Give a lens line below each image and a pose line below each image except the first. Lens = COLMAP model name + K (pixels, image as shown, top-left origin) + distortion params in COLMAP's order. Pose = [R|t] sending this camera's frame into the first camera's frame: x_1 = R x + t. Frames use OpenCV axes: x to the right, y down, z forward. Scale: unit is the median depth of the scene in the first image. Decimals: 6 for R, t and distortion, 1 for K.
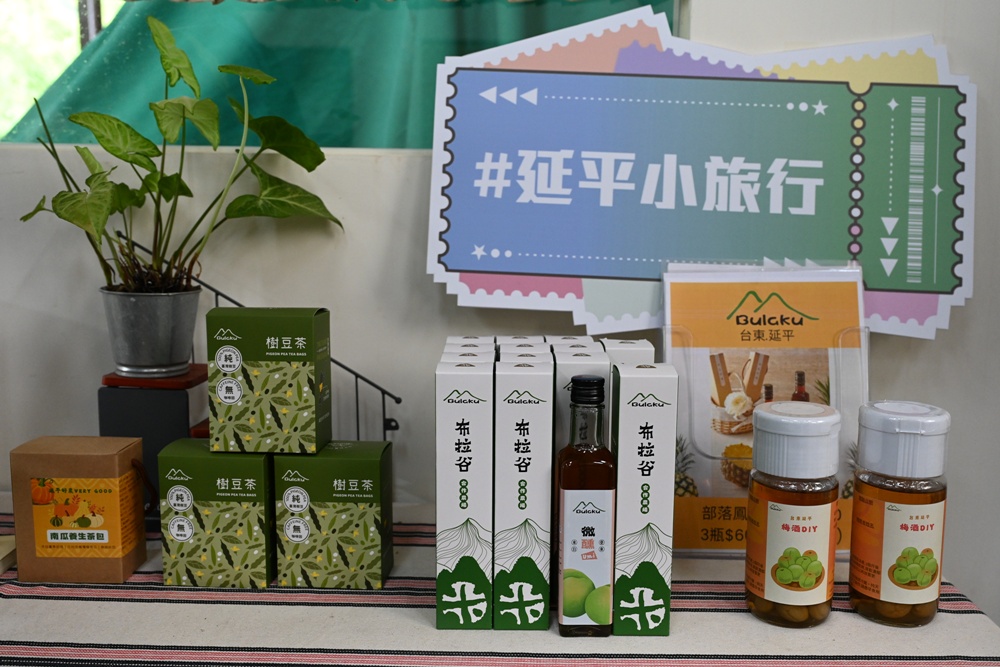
lens RADIAL K [[875.2, 0, 497.7], [0, 875.2, 333.5], [0, 0, 1]] dist [0.007118, -0.002325]
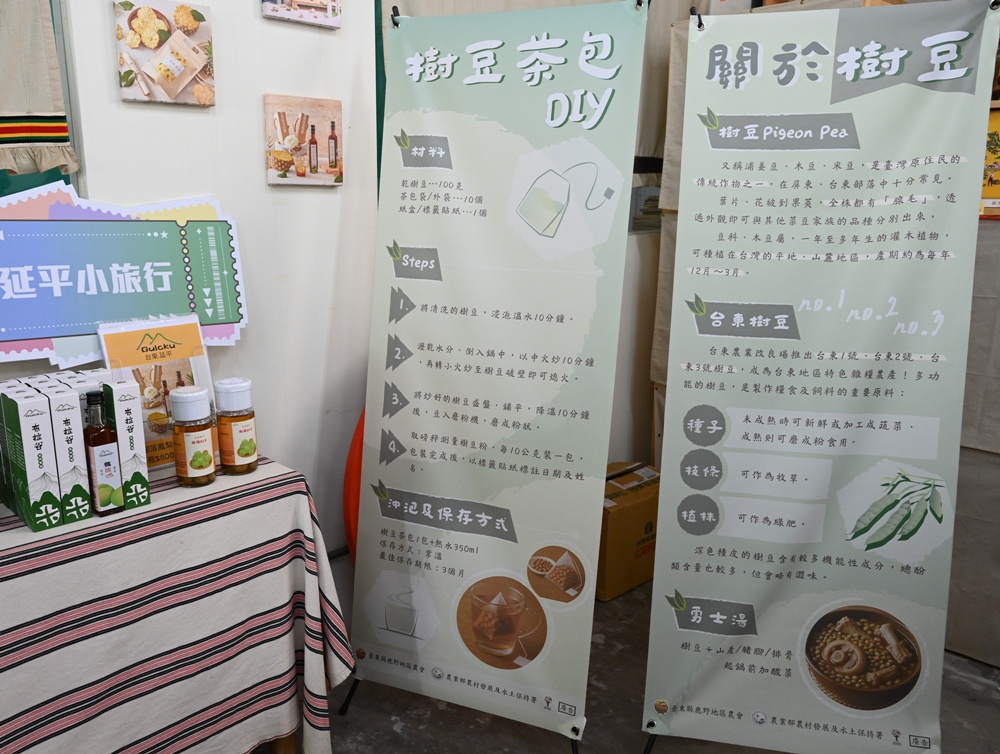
lens RADIAL K [[806.3, 0, 498.2], [0, 806.3, 379.5], [0, 0, 1]] dist [-0.013425, -0.000928]
pose [[0.671082, -0.165870, 0.722589, -0.501063], [0.103745, 0.986071, 0.130003, -0.101891], [-0.734088, -0.012278, 0.678943, -0.794805]]
